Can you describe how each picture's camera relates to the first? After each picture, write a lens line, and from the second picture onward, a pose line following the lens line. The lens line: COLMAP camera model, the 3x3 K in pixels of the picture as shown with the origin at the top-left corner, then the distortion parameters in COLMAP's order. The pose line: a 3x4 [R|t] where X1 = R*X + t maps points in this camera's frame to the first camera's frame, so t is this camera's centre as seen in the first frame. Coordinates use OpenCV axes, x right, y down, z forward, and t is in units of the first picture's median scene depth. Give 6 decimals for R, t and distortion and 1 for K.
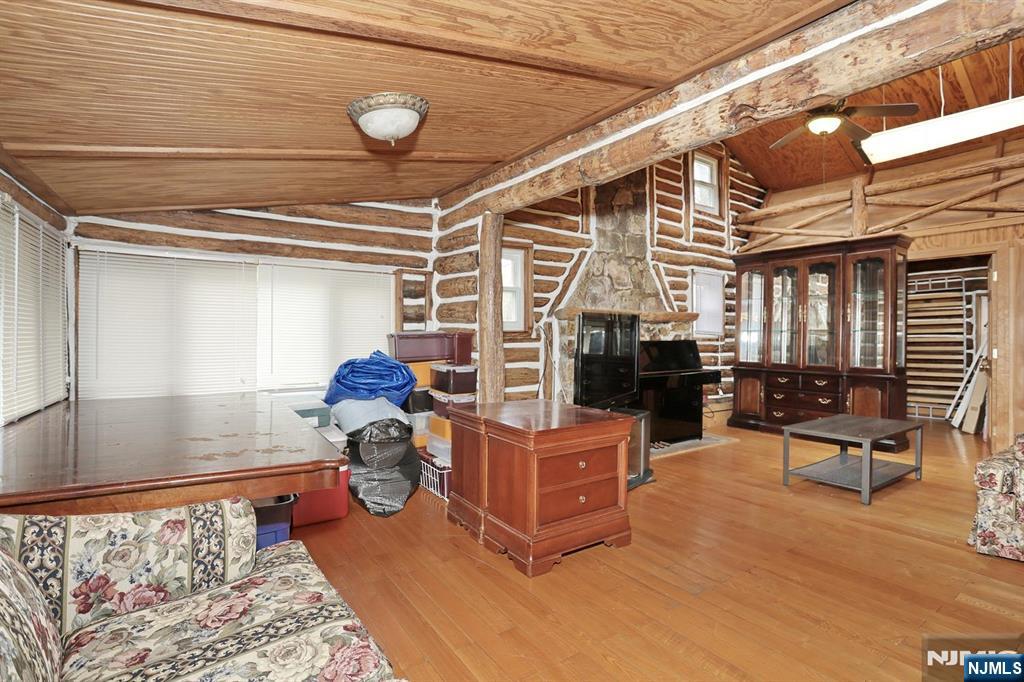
lens RADIAL K [[494.7, 0, 512.2], [0, 494.7, 337.6], [0, 0, 1]] dist [-0.062692, 0.024804]
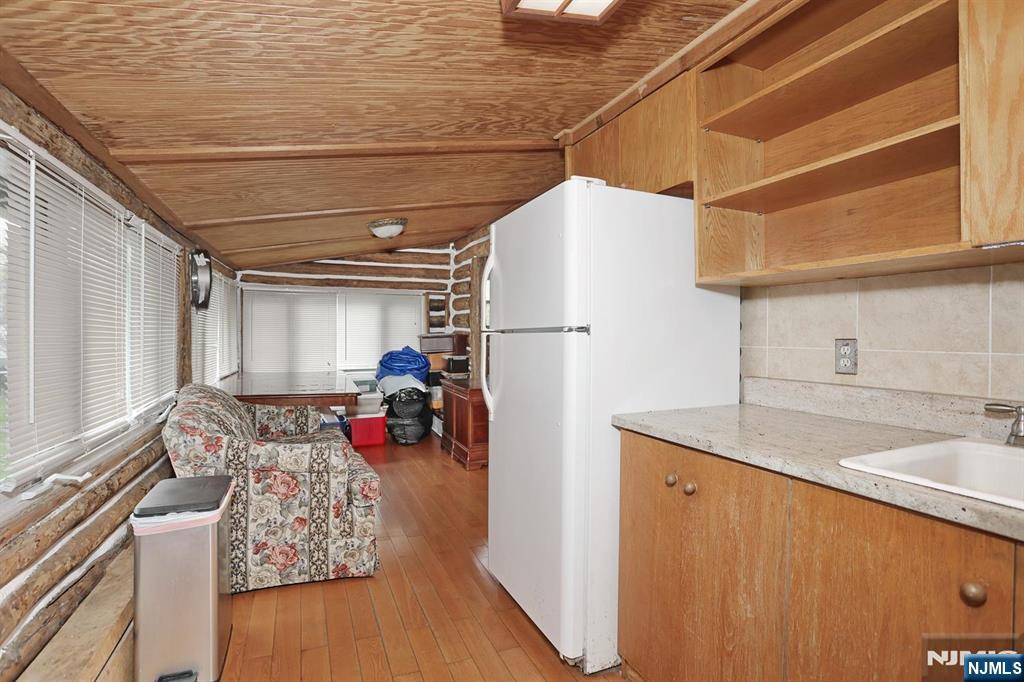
lens RADIAL K [[494.7, 0, 512.2], [0, 494.7, 337.6], [0, 0, 1]] dist [-0.062692, 0.024804]
pose [[0.982037, -0.002165, -0.188675, 0.312766], [0.002819, 0.999991, 0.003202, -0.003874], [0.188666, -0.003677, 0.982034, -0.437338]]
